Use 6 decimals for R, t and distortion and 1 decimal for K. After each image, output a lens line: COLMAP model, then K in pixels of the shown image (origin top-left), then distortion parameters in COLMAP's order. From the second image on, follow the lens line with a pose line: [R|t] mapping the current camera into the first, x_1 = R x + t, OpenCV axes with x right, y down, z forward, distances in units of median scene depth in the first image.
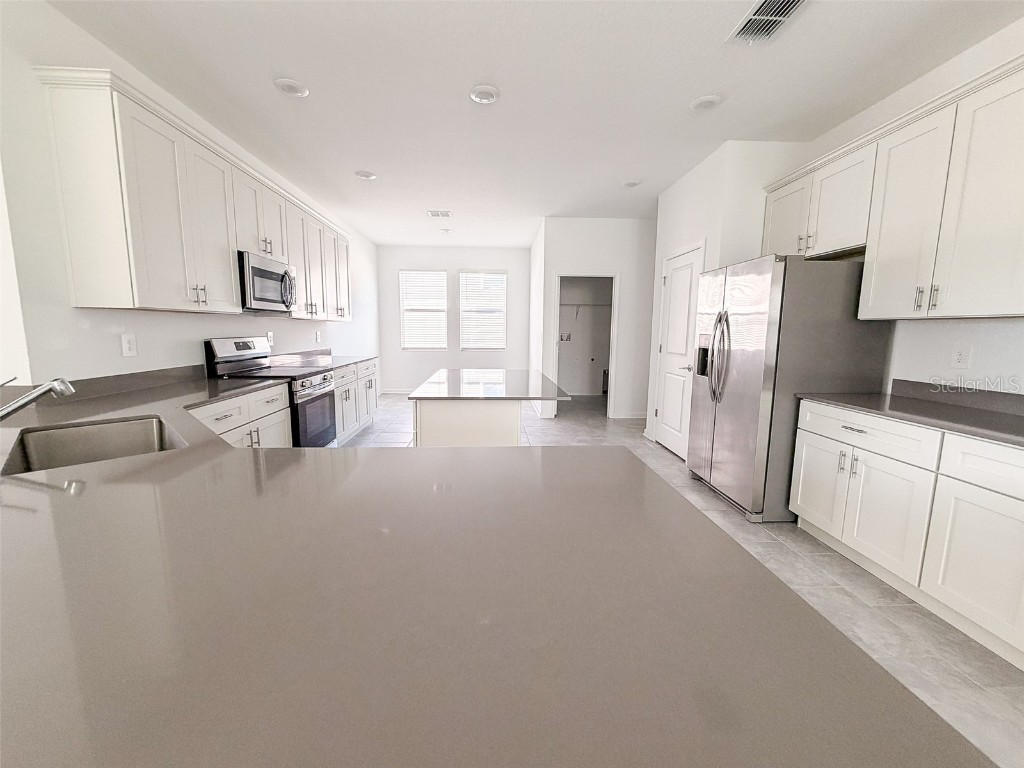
lens RADIAL K [[408.9, 0, 510.4], [0, 408.9, 385.3], [0, 0, 1]] dist [-0.000338, 0.000164]
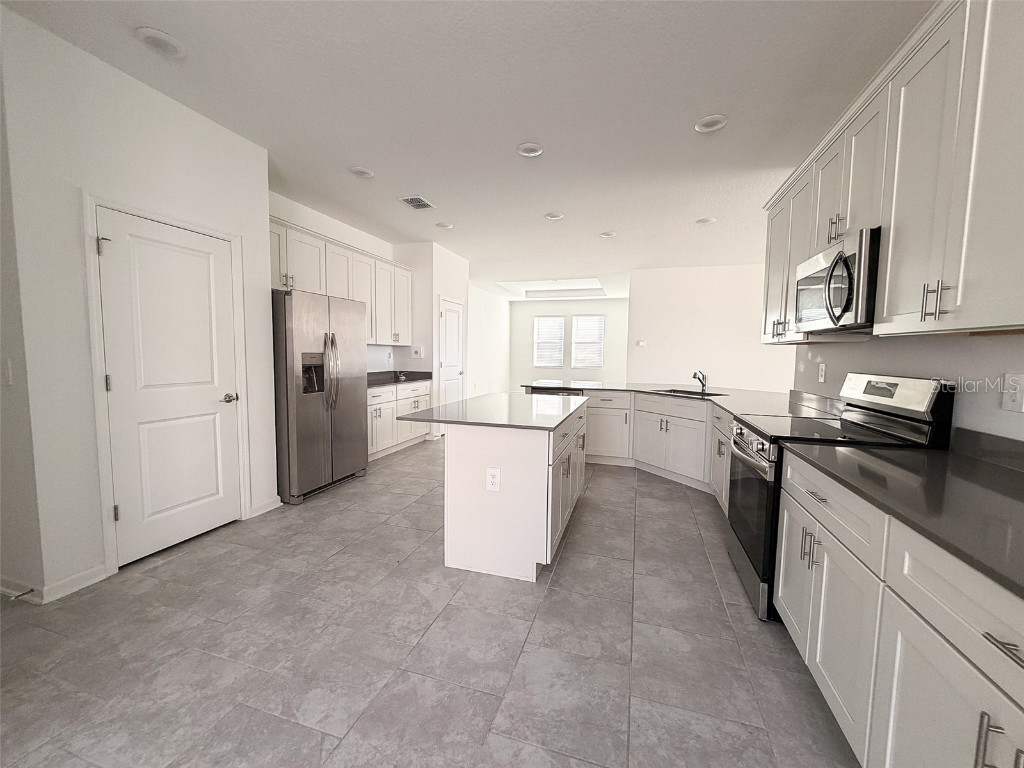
lens RADIAL K [[408.9, 0, 510.4], [0, 408.9, 385.3], [0, 0, 1]] dist [-0.000338, 0.000164]
pose [[-0.937551, -0.050449, 0.344171, -0.350496], [0.024107, 0.977625, 0.208969, -0.244871], [-0.347013, 0.204215, -0.915357, 1.765104]]
